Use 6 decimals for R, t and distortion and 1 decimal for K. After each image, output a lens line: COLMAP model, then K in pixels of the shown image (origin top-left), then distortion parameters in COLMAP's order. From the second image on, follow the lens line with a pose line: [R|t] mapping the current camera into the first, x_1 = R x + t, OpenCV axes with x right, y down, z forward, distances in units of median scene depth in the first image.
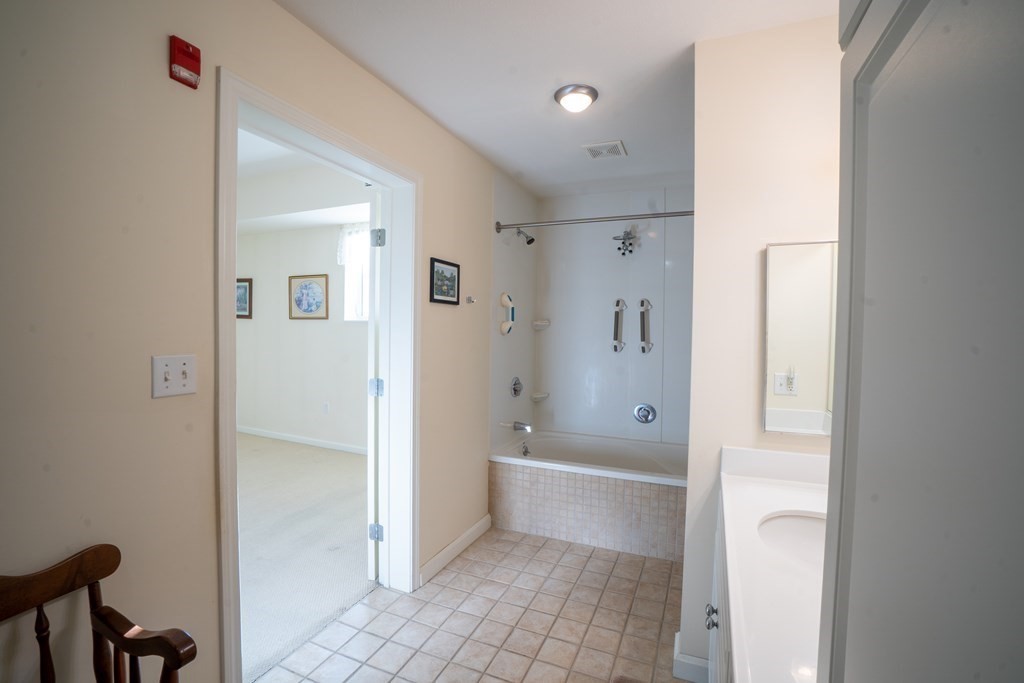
lens RADIAL K [[454.2, 0, 509.0], [0, 454.2, 344.3], [0, 0, 1]] dist [-0.042087, 0.007943]
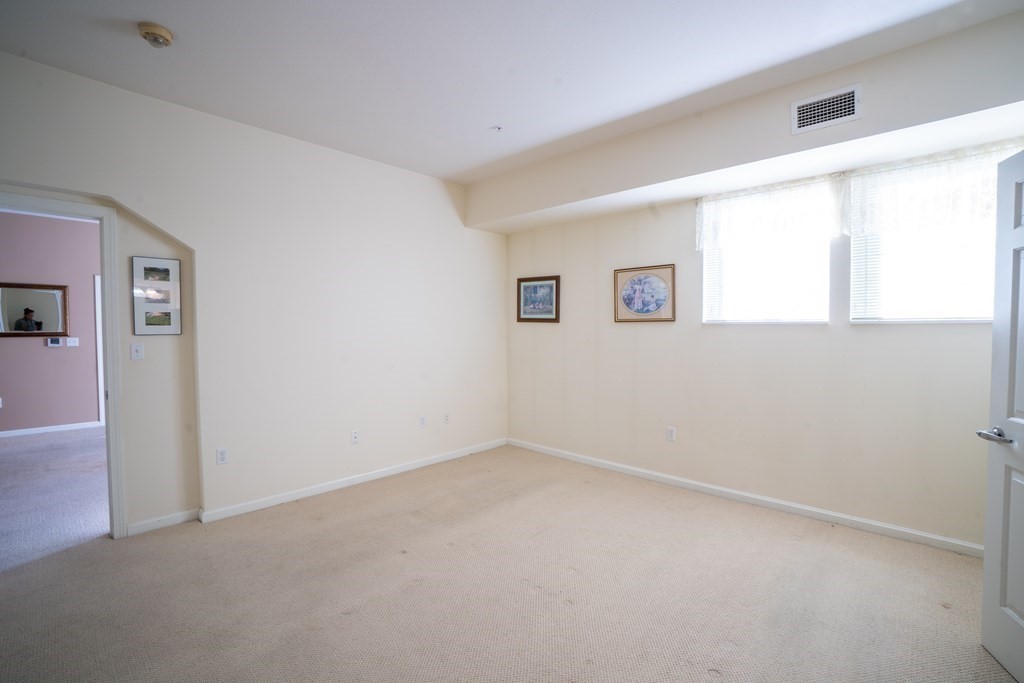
lens RADIAL K [[454.2, 0, 506.2], [0, 454.2, 338.6], [0, 0, 1]] dist [-0.042087, 0.007943]
pose [[0.933276, -0.007704, -0.359076, -0.382747], [0.003061, 0.999904, -0.013498, -0.015397], [0.359146, 0.011499, 0.933211, 0.161111]]
